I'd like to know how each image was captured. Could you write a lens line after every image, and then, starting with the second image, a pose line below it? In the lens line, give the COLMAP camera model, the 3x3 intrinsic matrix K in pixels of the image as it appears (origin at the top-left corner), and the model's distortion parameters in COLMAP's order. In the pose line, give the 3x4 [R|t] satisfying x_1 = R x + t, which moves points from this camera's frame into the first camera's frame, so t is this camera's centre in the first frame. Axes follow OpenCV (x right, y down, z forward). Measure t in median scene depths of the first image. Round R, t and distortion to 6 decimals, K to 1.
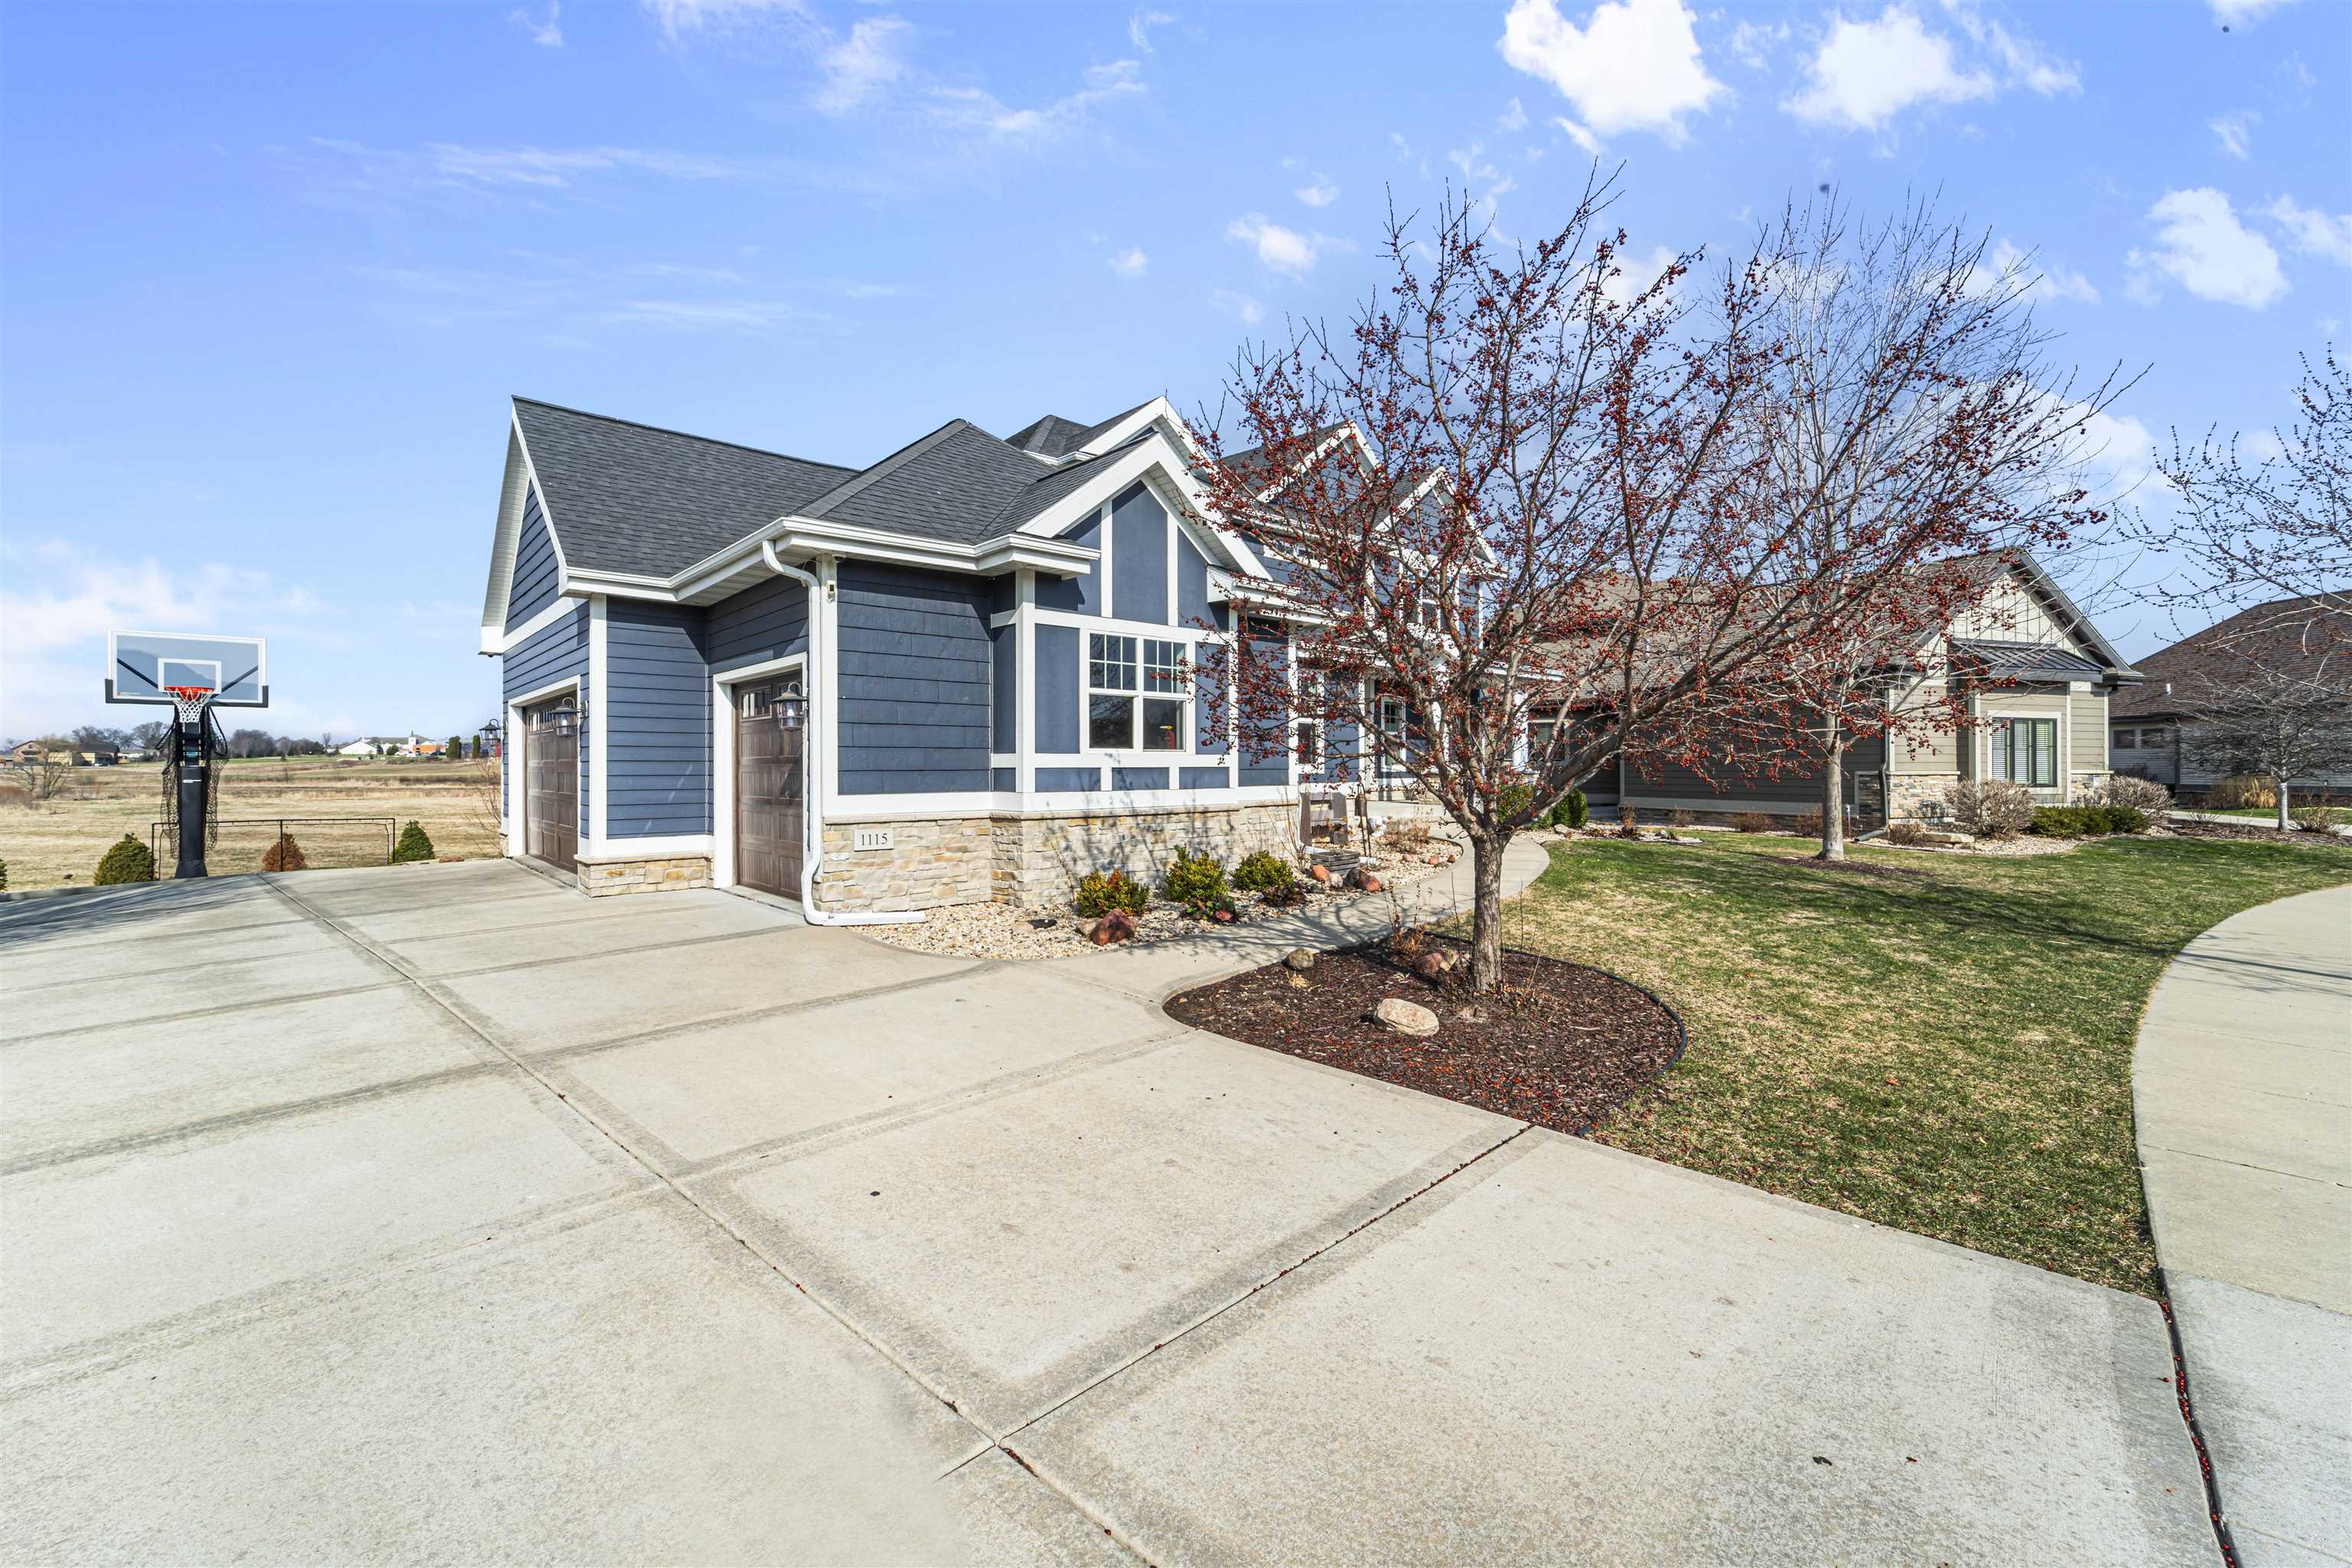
lens RADIAL K [[944.4, 0, 1180.5], [0, 944.4, 756.8], [0, 0, 1]] dist [-0.002424, -0.000250]
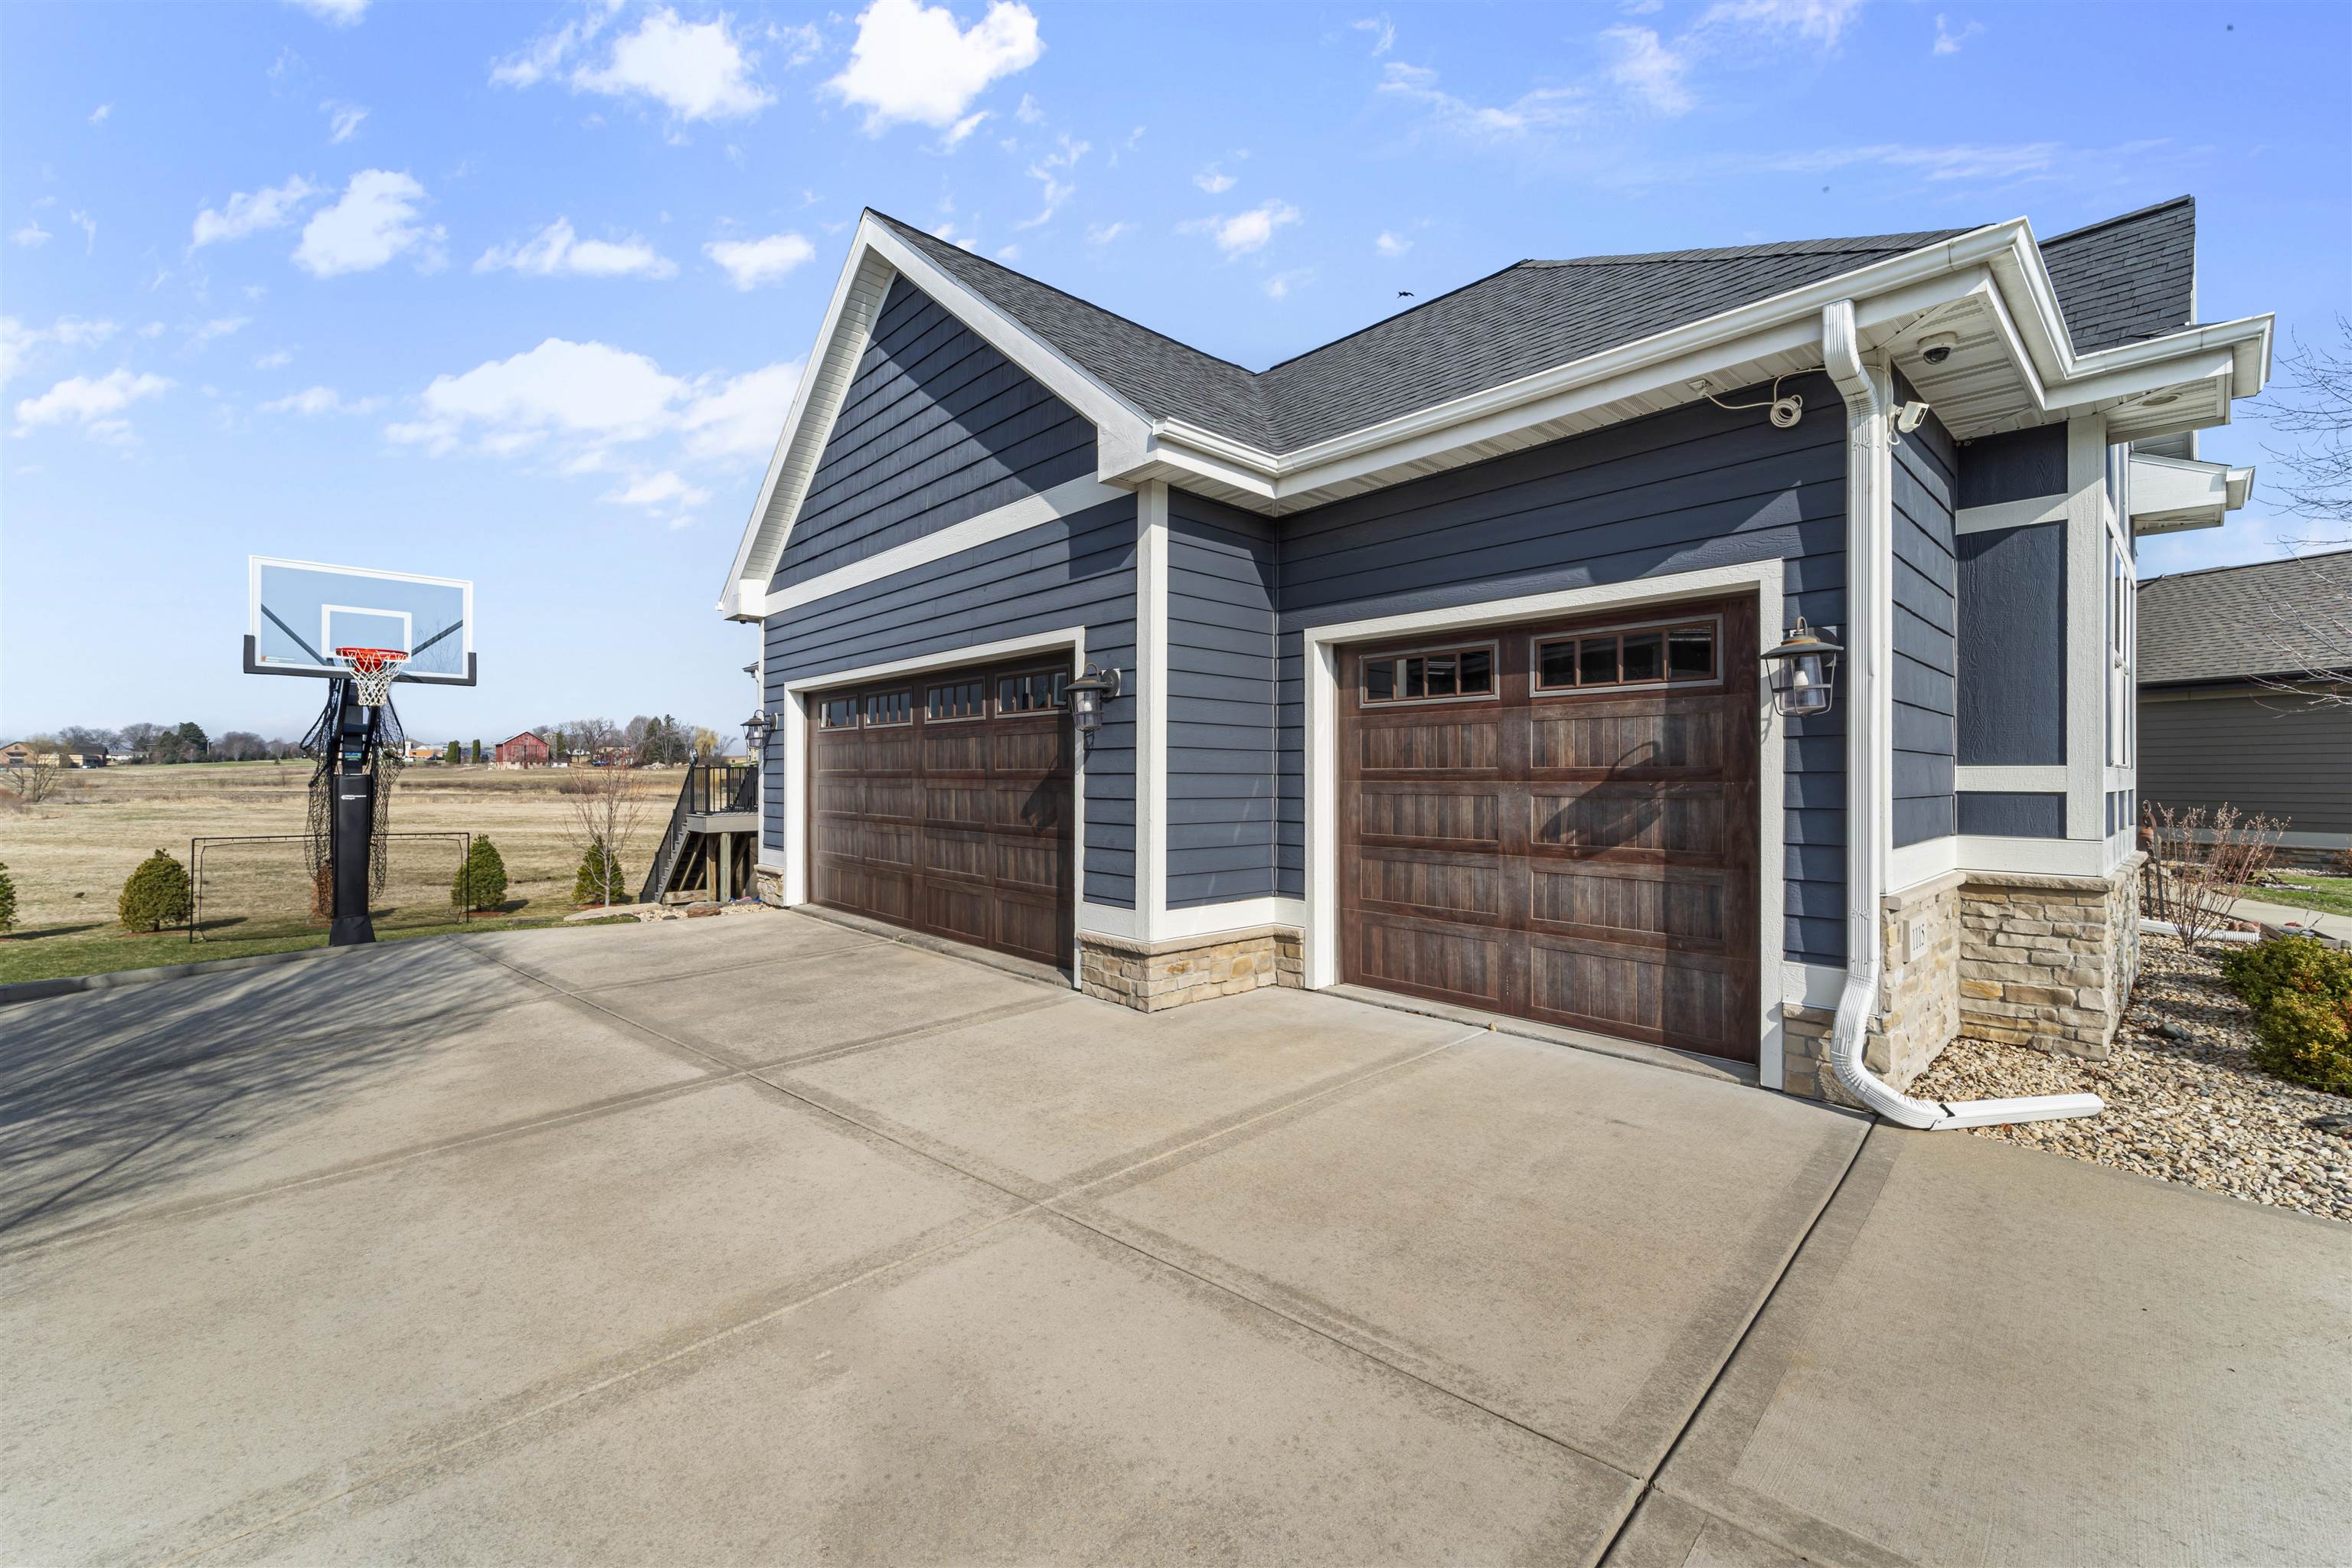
lens RADIAL K [[944.4, 0, 1180.5], [0, 944.4, 756.8], [0, 0, 1]] dist [-0.002424, -0.000250]
pose [[0.999947, 0.007811, 0.006690, -0.115380], [-0.007736, 0.999908, -0.011163, 0.000223], [-0.006776, 0.011111, 0.999915, 0.081442]]
